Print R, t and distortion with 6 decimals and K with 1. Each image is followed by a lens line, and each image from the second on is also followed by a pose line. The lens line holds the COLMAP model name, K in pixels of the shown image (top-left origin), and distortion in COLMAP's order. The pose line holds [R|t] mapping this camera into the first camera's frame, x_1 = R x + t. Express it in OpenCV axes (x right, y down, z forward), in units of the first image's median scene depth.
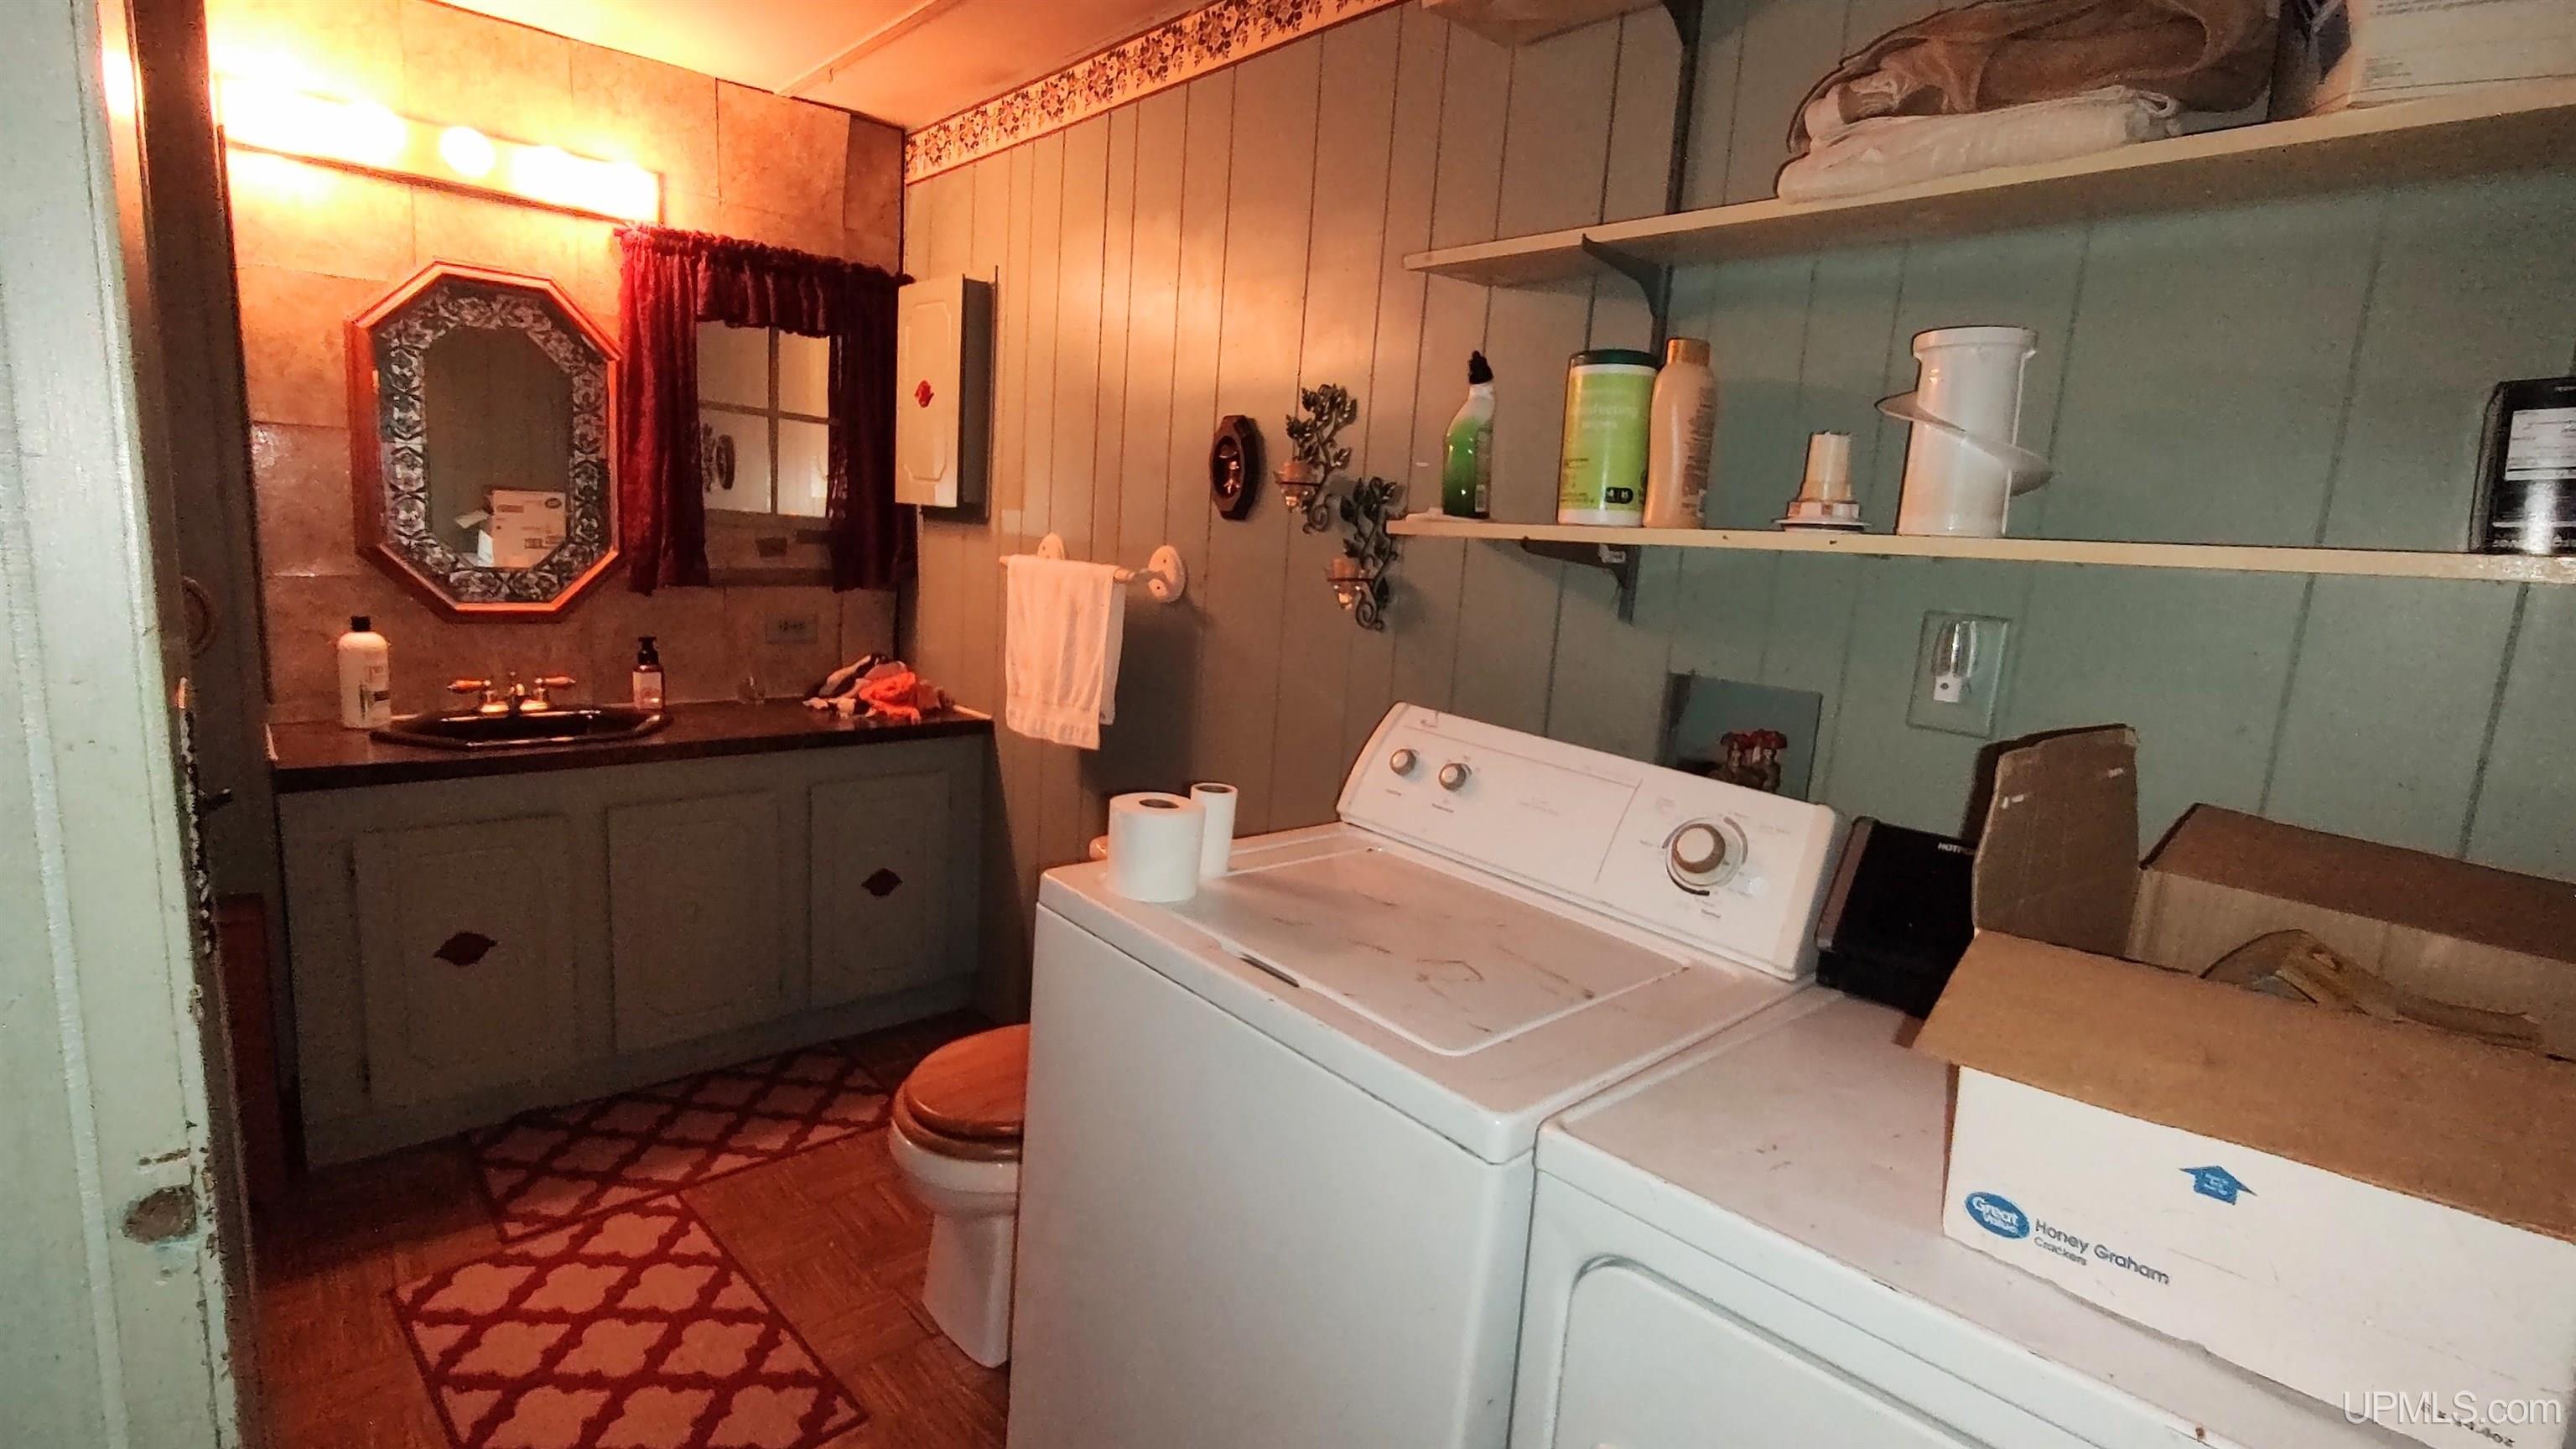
lens RADIAL K [[1176.1, 0, 1279.8], [0, 1176.1, 719.1], [0, 0, 1]] dist [-0.003347, -0.000660]
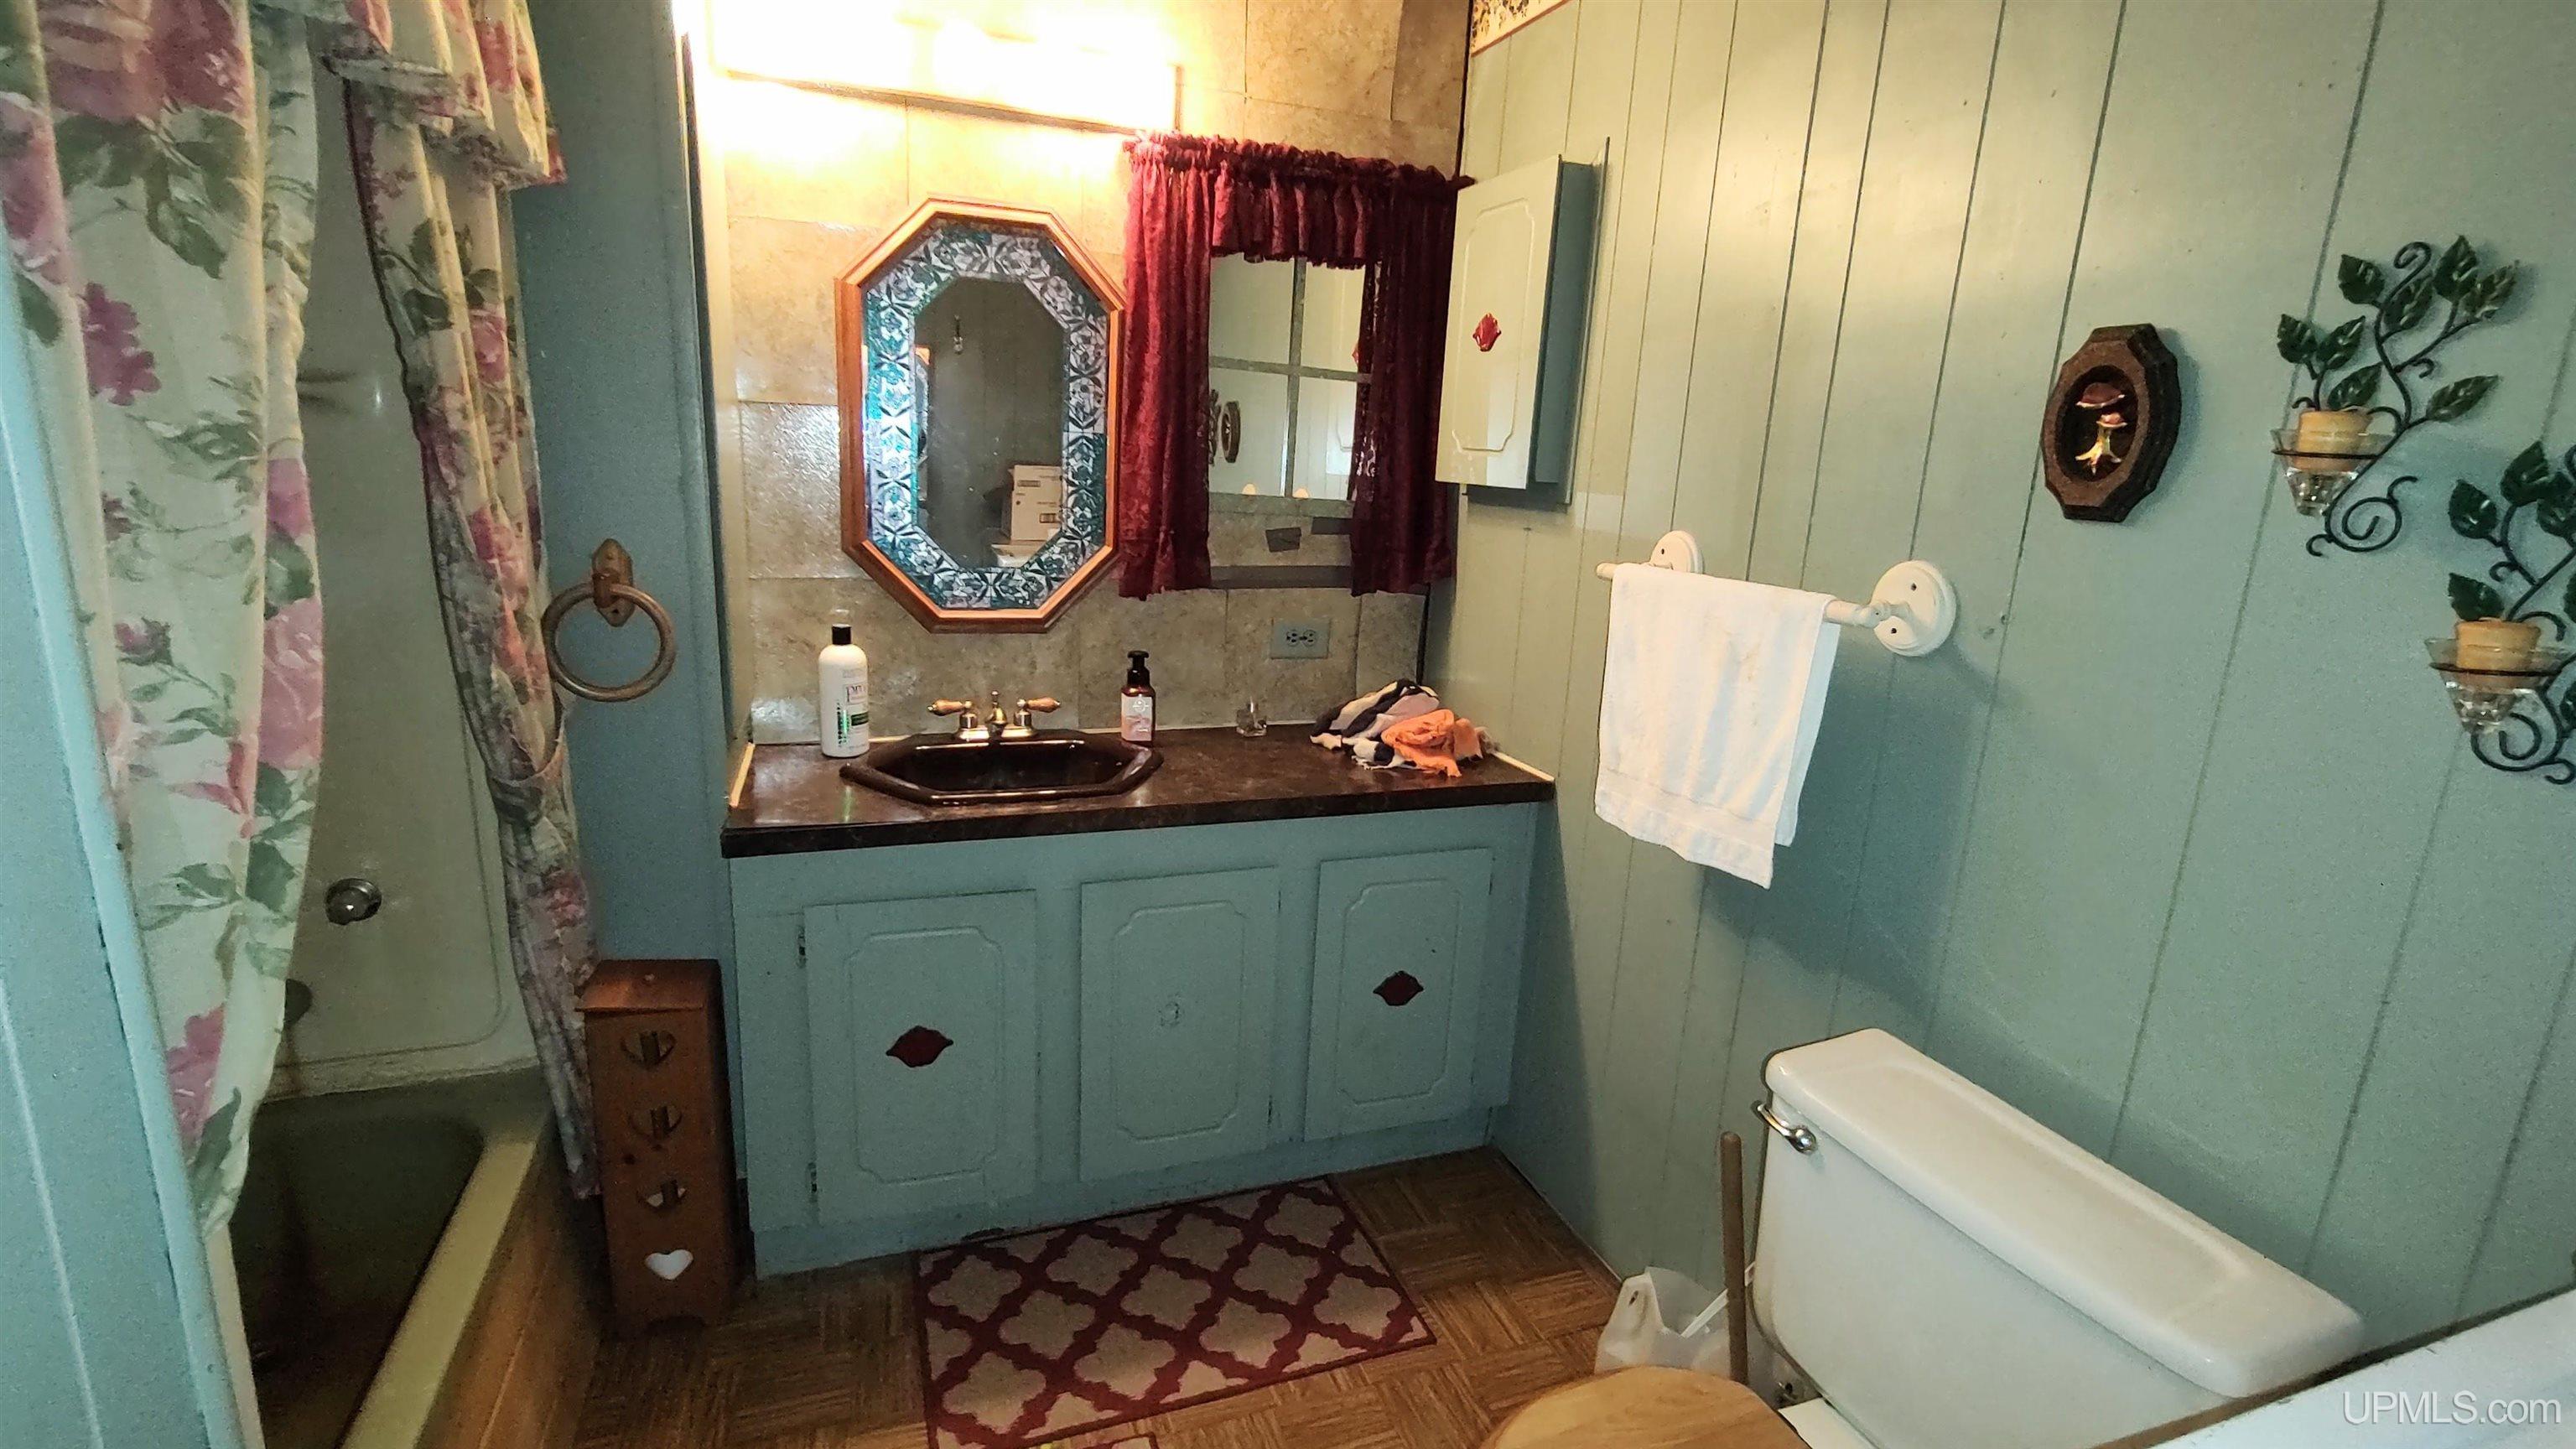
lens RADIAL K [[1176.1, 0, 1294.9], [0, 1176.1, 721.9], [0, 0, 1]] dist [-0.003347, -0.000660]
pose [[0.931244, 0.062919, -0.358922, -0.150361], [-0.050024, 0.997729, 0.045111, -0.068287], [0.360945, -0.024055, 0.932277, 0.294450]]
